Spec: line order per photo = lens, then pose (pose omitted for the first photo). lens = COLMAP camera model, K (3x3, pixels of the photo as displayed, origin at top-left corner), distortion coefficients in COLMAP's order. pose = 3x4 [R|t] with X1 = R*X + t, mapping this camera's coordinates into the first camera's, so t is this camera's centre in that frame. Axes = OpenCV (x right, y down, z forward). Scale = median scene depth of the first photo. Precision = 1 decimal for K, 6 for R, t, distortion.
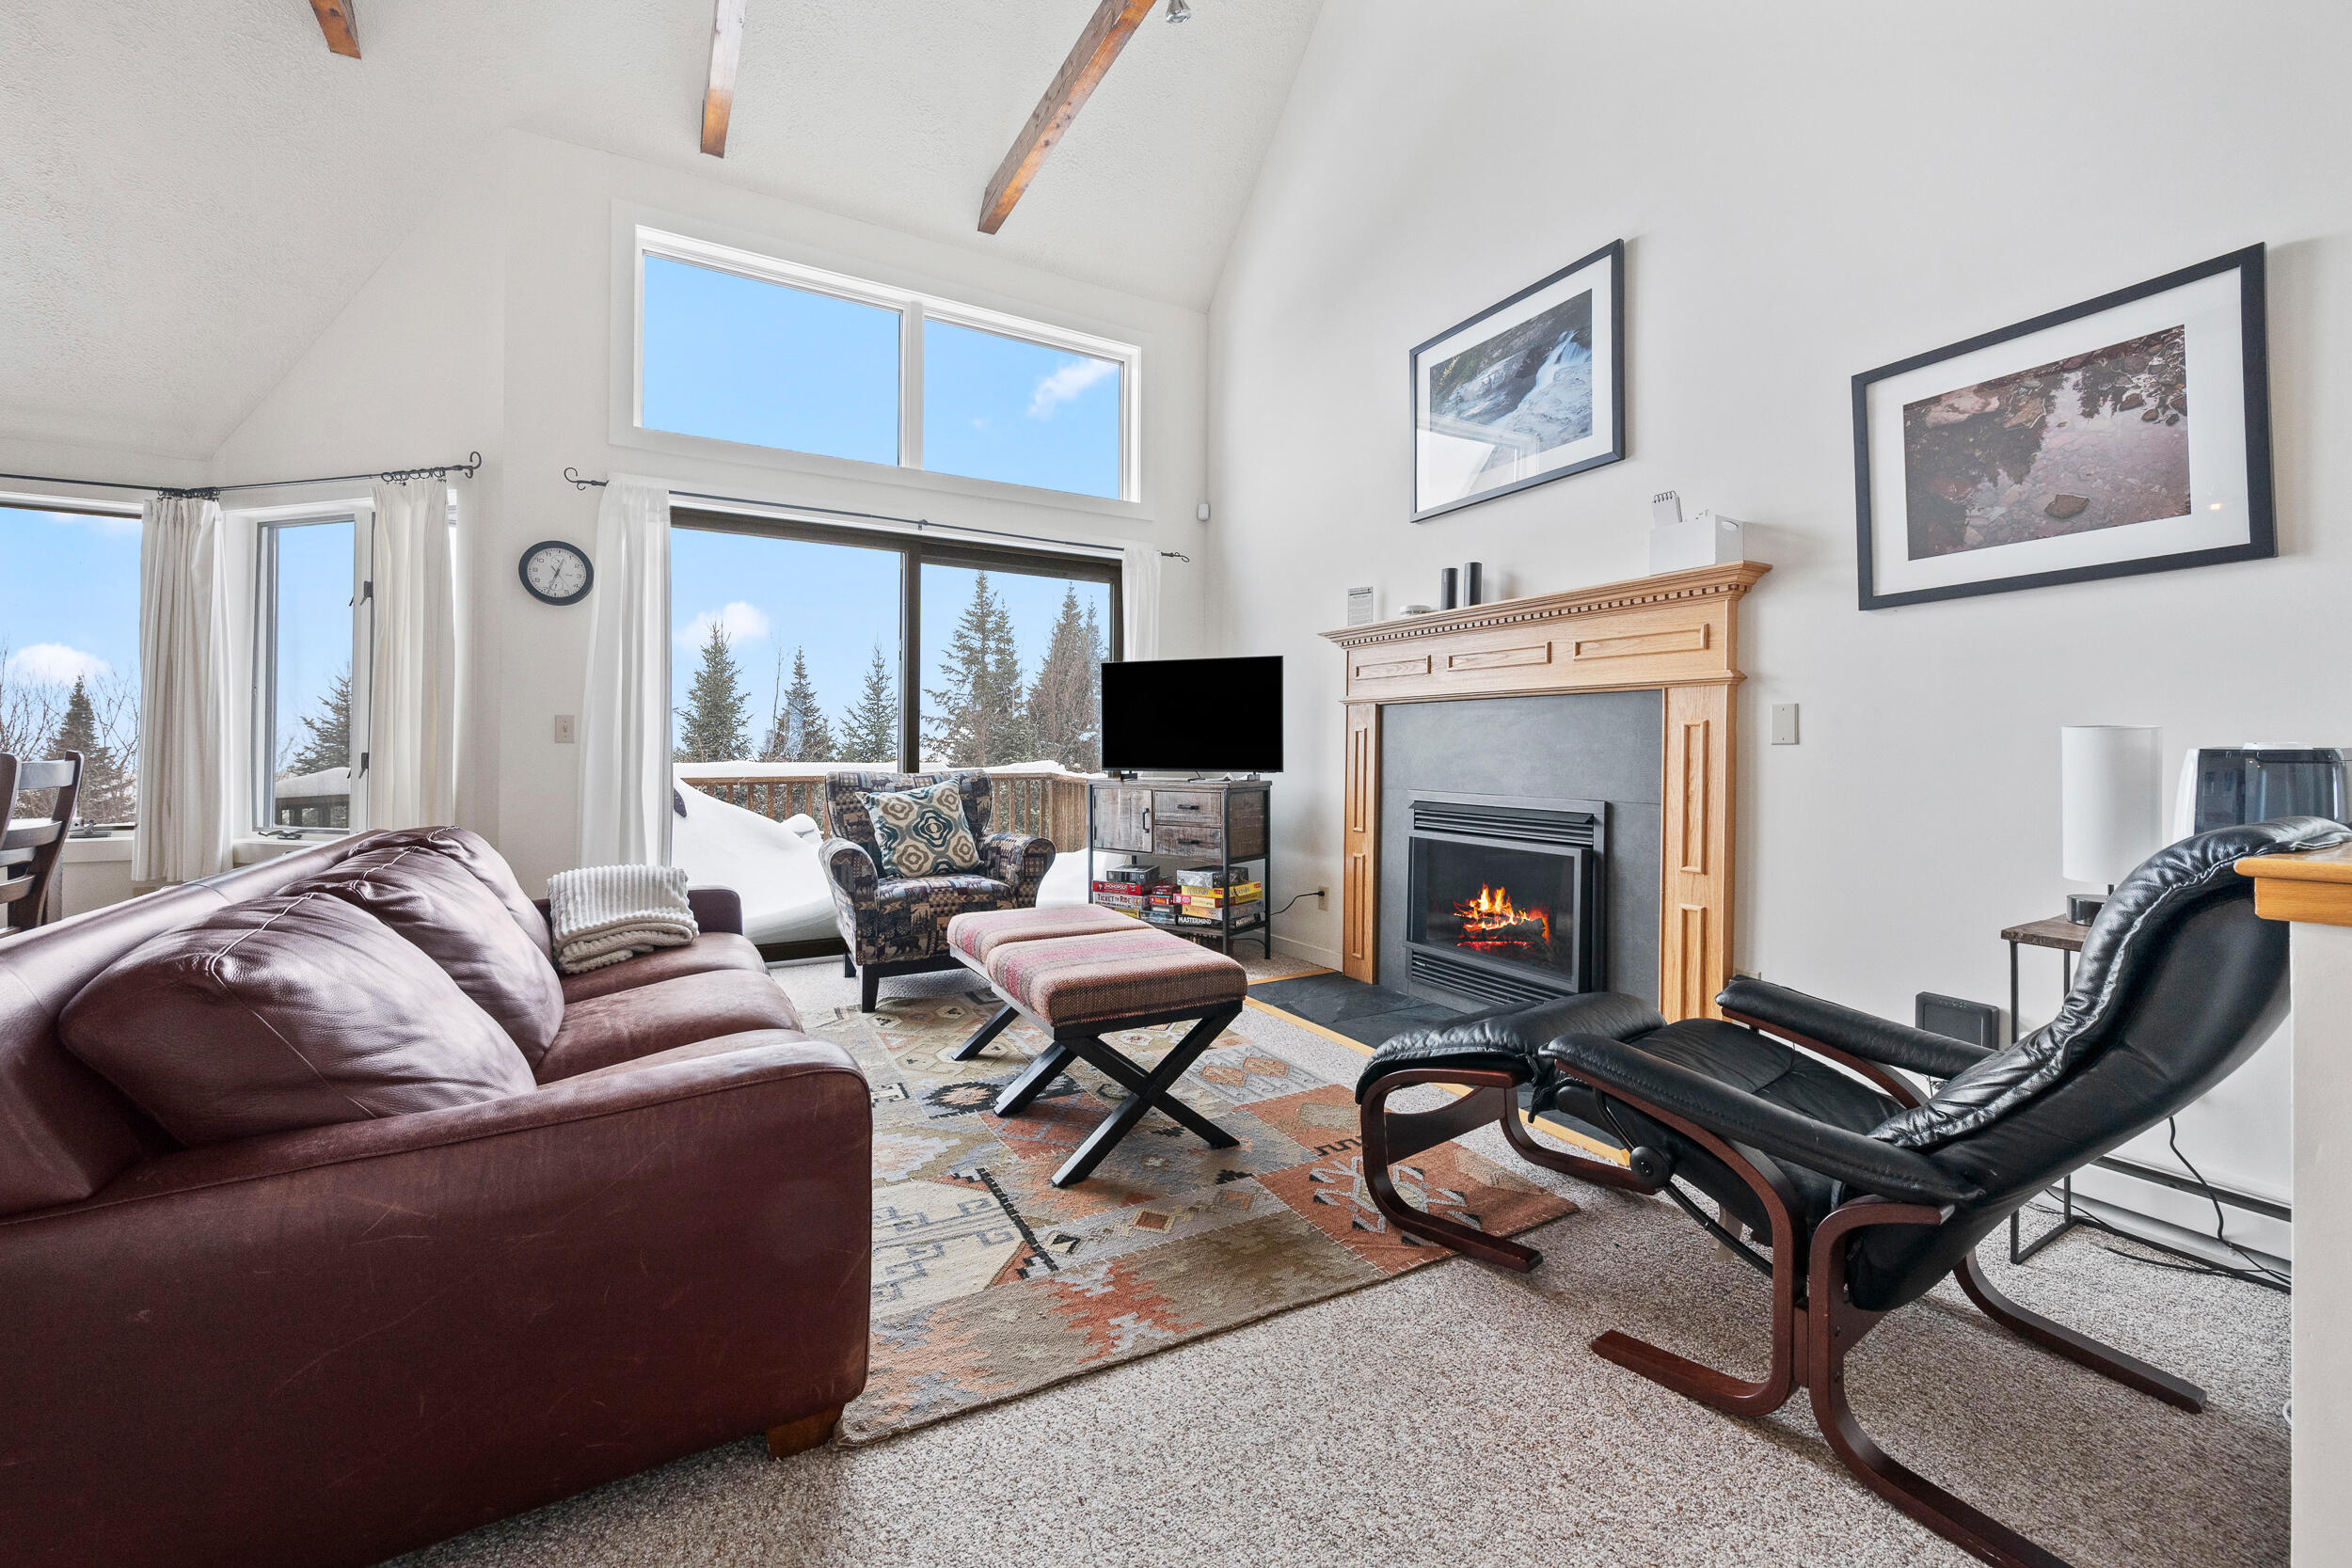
lens RADIAL K [[929.4, 0, 1172.7], [0, 929.4, 743.8], [0, 0, 1]] dist [-0.002656, -0.000182]
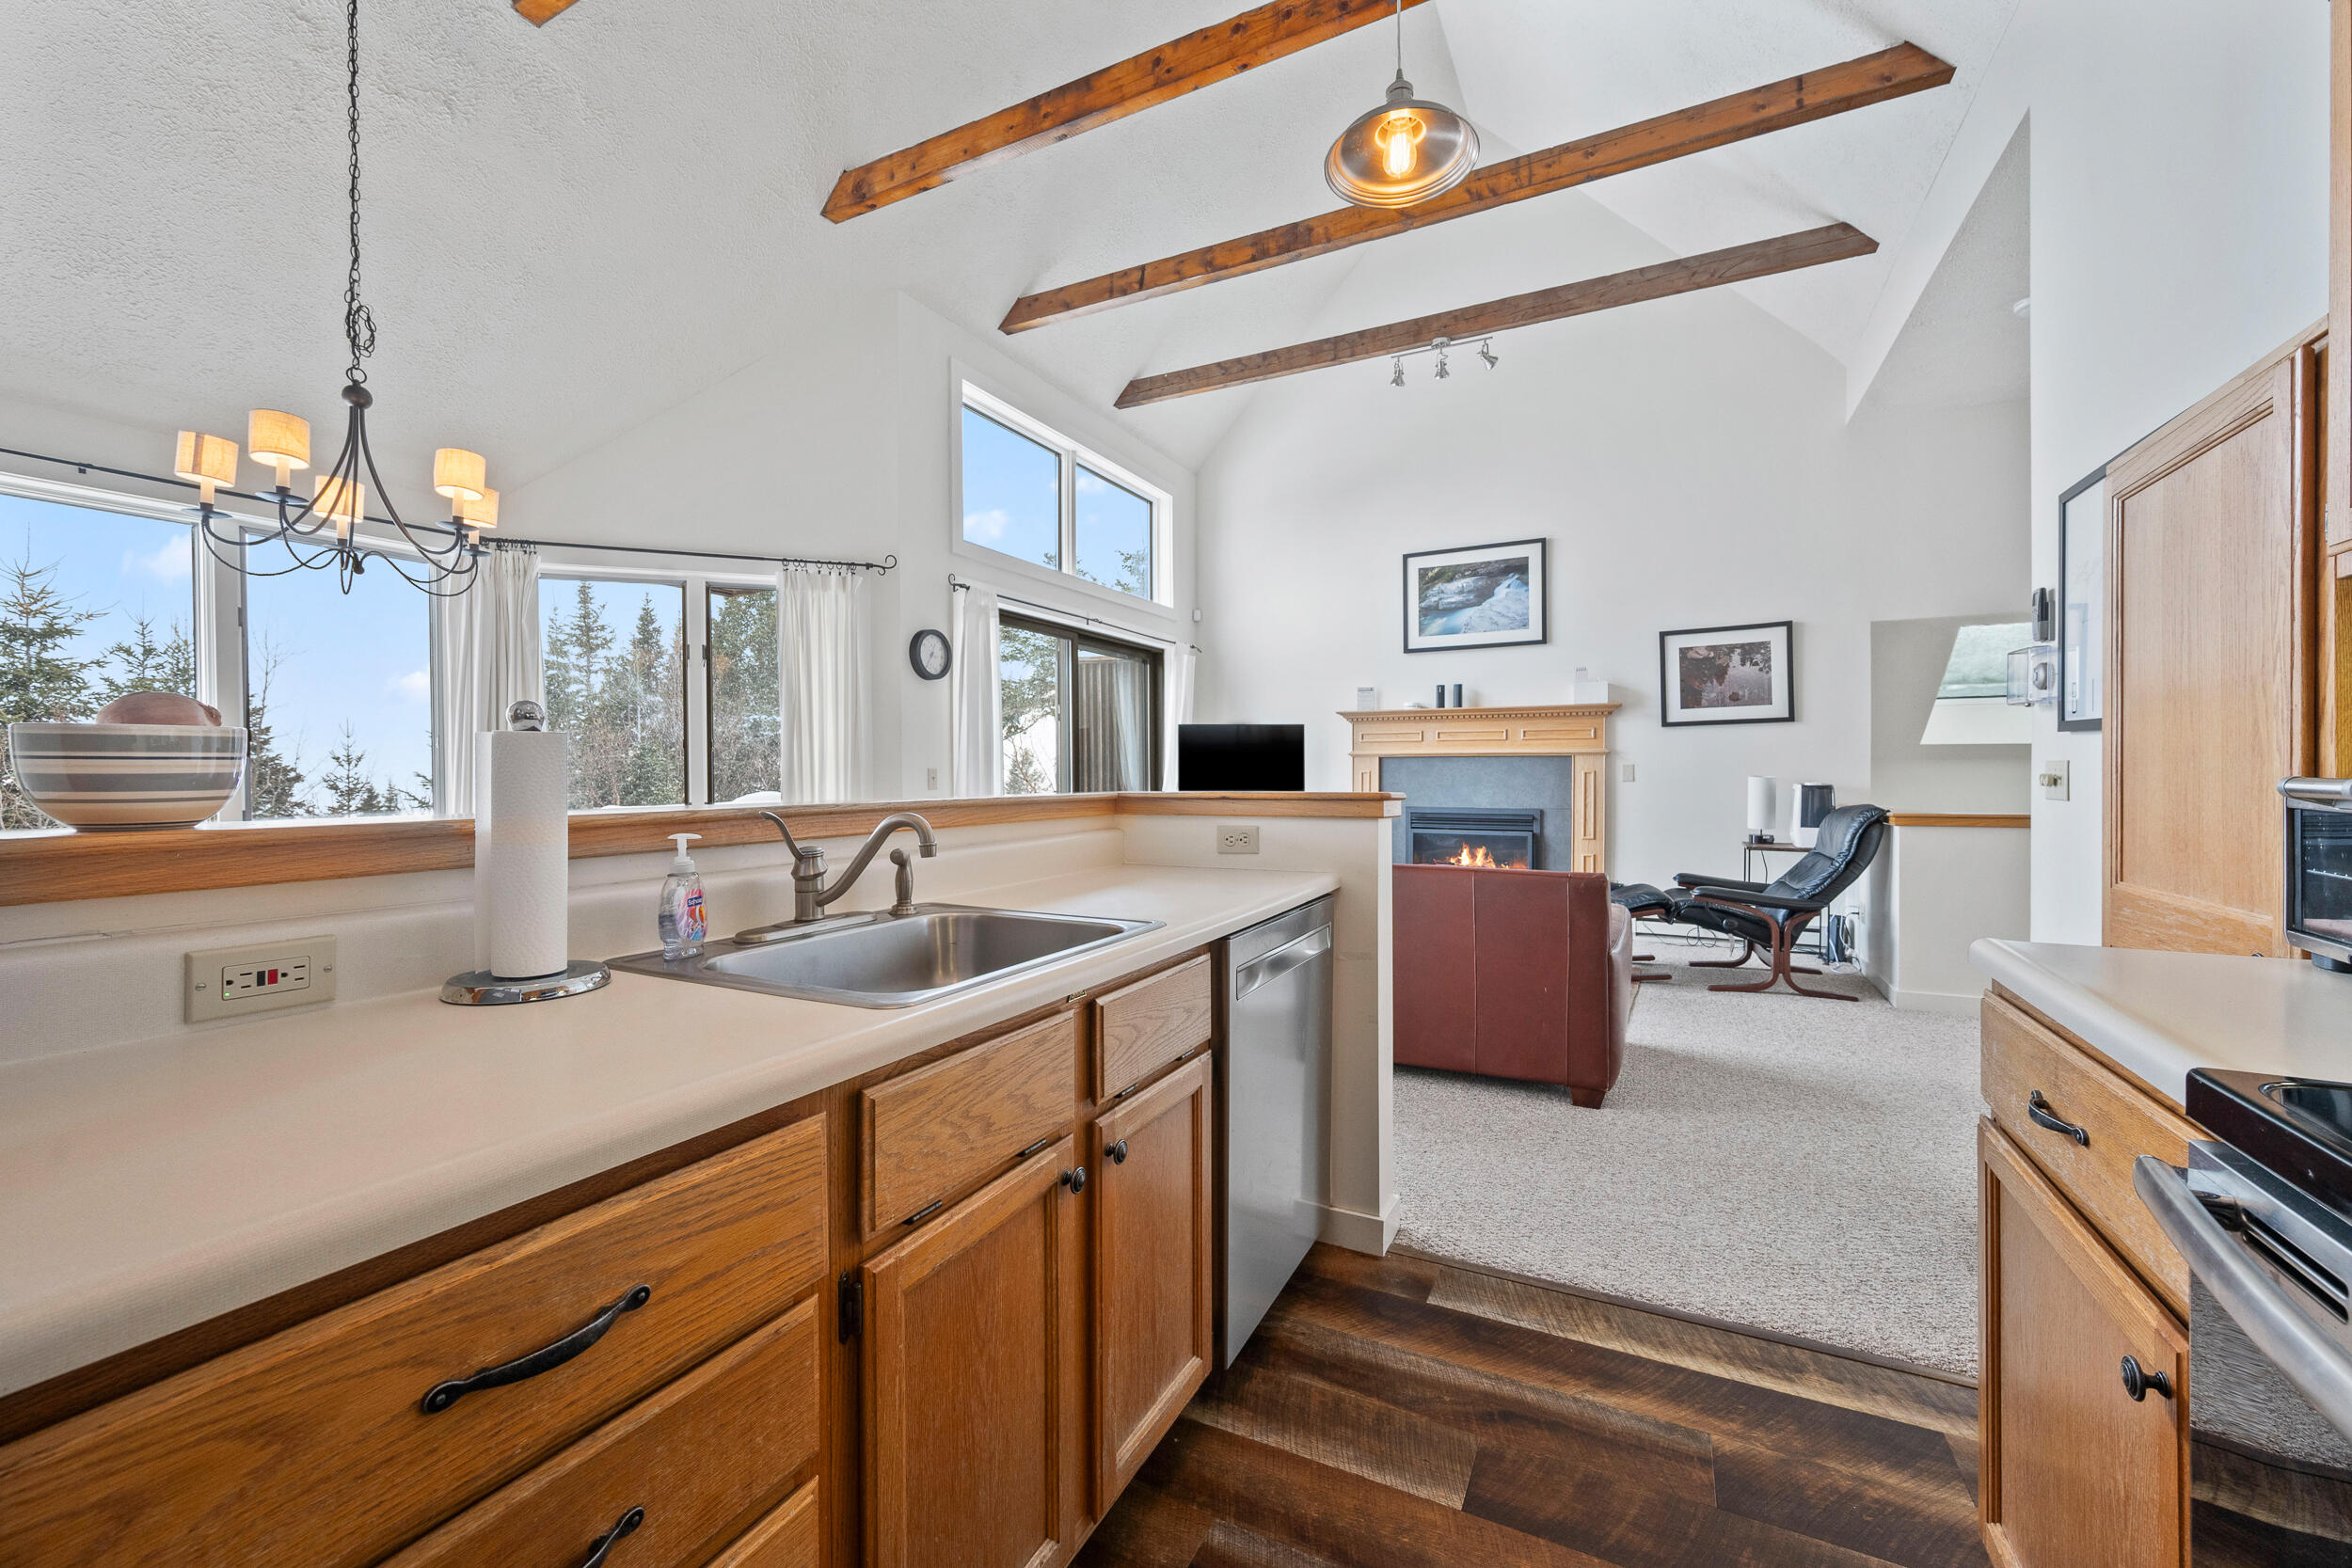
lens RADIAL K [[929.4, 0, 1171.6], [0, 929.4, 777.6], [0, 0, 1]] dist [-0.002656, -0.000182]
pose [[0.837624, -0.012157, 0.546111, -1.089655], [0.006269, 0.999900, 0.012643, -0.032793], [-0.546211, -0.007166, 0.837617, -0.226506]]
